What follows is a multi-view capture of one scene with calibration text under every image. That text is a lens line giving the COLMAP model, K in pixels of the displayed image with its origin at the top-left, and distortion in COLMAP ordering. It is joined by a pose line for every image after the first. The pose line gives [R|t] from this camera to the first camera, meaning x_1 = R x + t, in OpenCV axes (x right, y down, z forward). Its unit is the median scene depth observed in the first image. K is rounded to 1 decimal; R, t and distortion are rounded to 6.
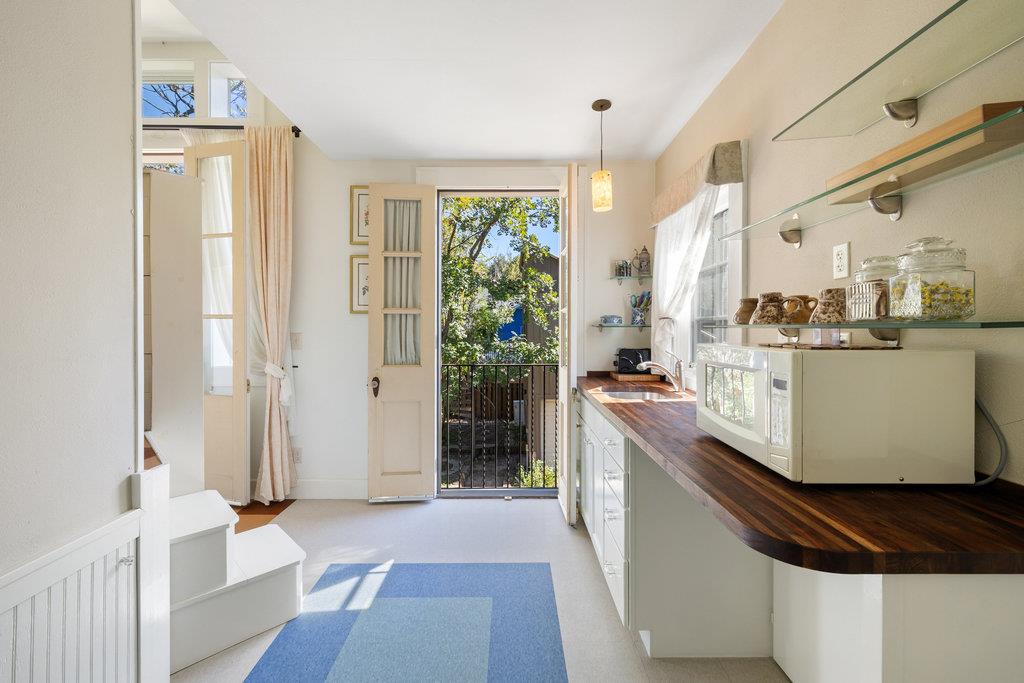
lens RADIAL K [[438.3, 0, 517.9], [0, 438.3, 322.4], [0, 0, 1]] dist [0.015036, 0.000242]
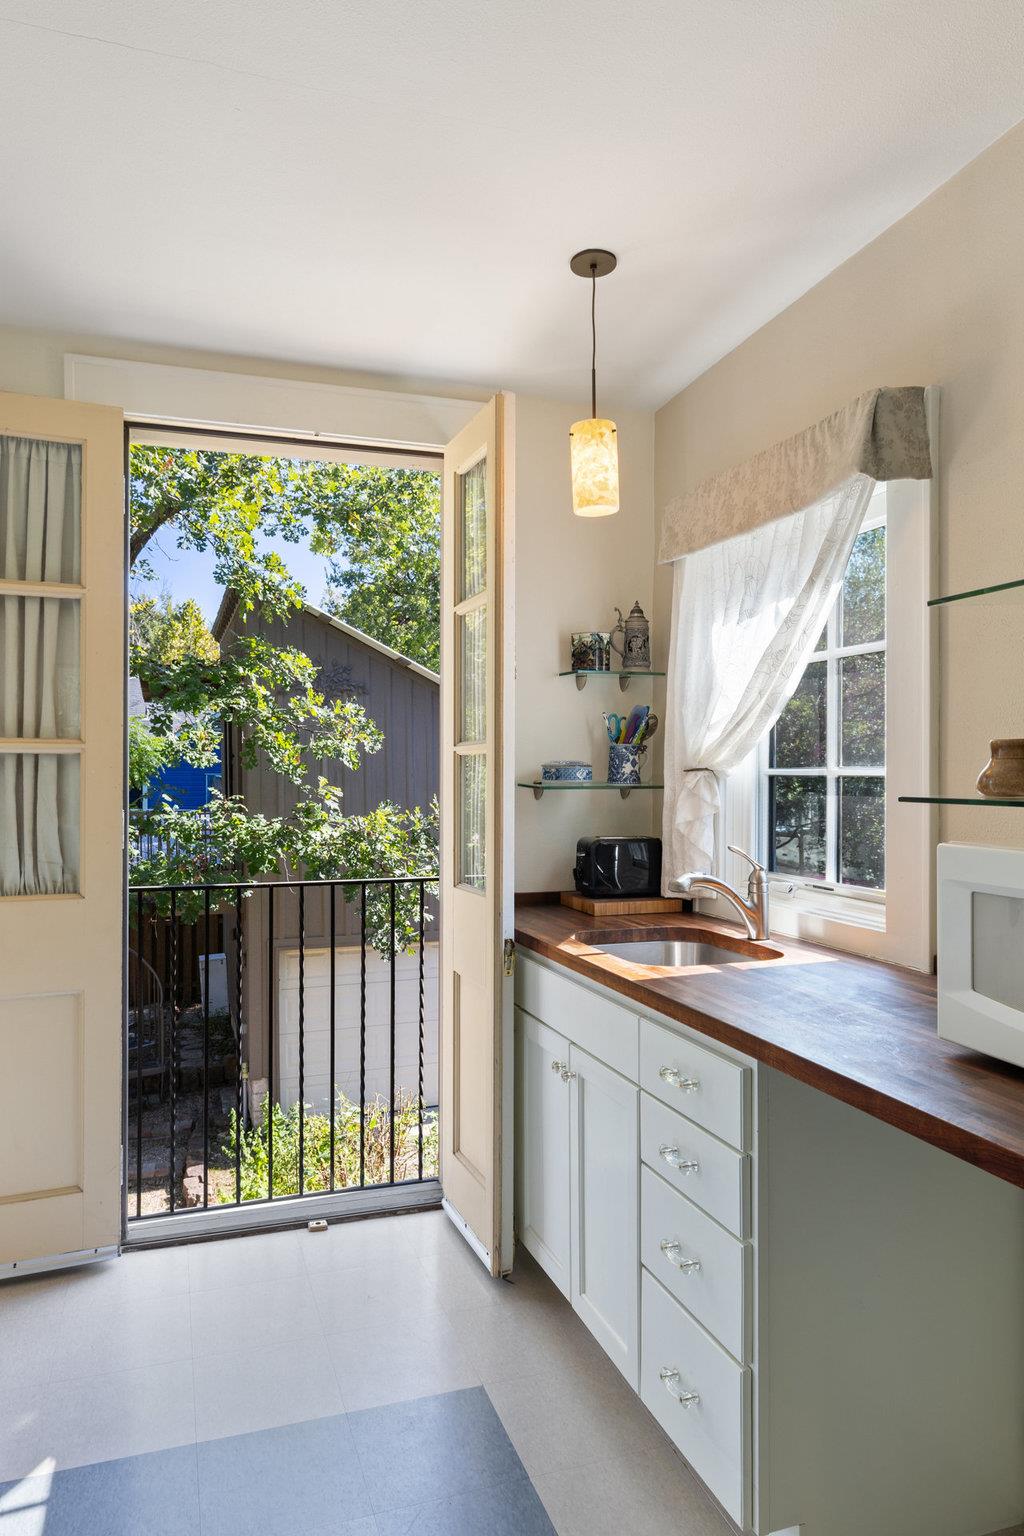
lens RADIAL K [[1005.2, 0, 506.0], [0, 1005.2, 757.8], [0, 0, 1]] dist [0.010748, 0.000358]
pose [[0.952341, 0.006589, 0.304963, -0.137875], [-0.005044, 0.999970, -0.005854, -0.012991], [-0.304992, 0.004036, 0.952346, 0.088157]]
